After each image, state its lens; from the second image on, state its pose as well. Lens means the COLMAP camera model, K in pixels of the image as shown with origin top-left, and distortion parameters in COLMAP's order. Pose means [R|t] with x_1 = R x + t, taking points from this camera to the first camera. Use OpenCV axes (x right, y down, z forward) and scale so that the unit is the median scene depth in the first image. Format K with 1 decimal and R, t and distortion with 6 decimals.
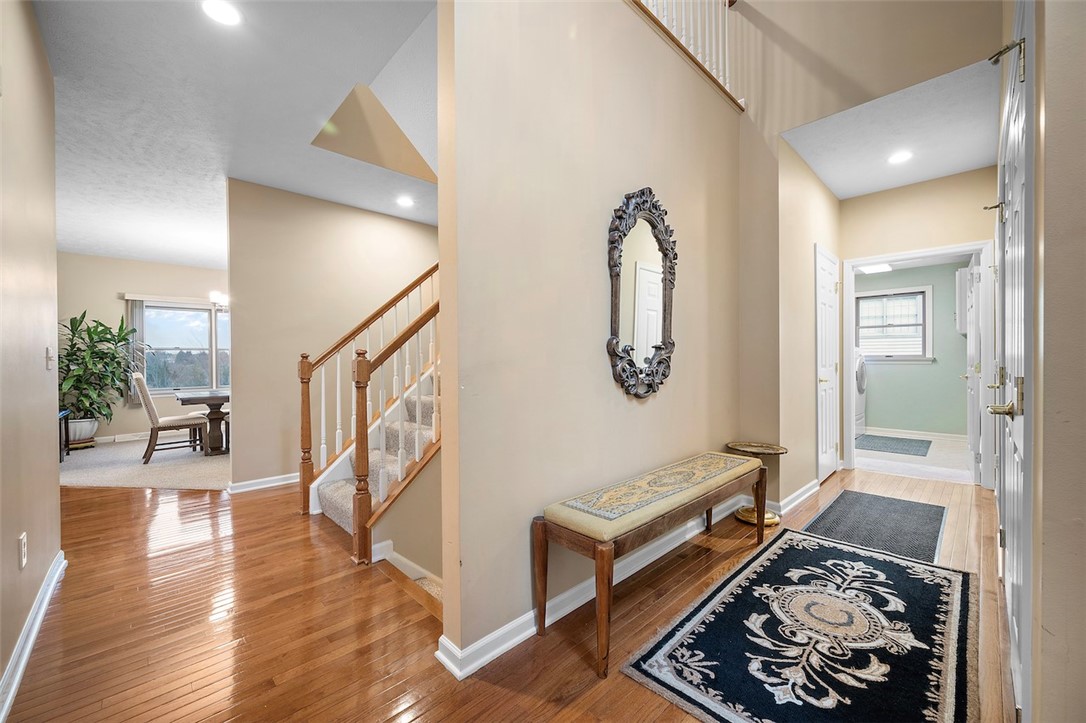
lens RADIAL K [[425.9, 0, 542.1], [0, 425.9, 362.4], [0, 0, 1]] dist [-0.002199, 0.000207]
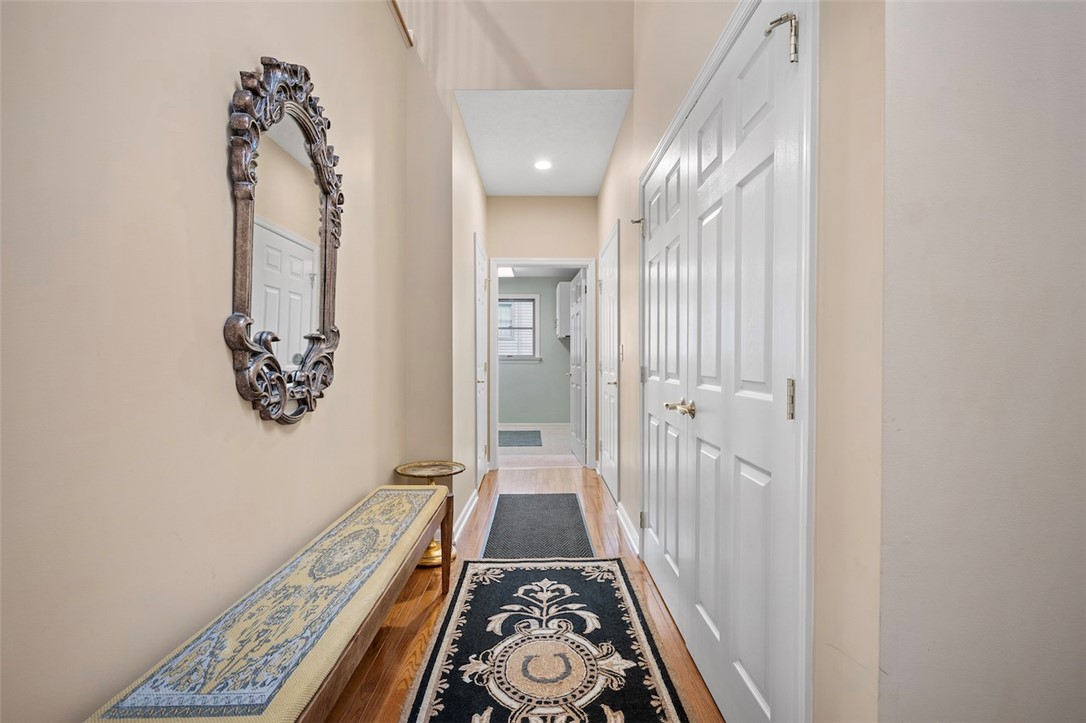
lens RADIAL K [[472.8, 0, 542.6], [0, 472.8, 360.5], [0, 0, 1]] dist [-0.001212, -0.000194]
pose [[0.687507, 0.001436, 0.726176, 0.002076], [0.000383, 0.999997, -0.002340, -0.000949], [-0.726177, 0.001887, 0.687505, 0.314384]]
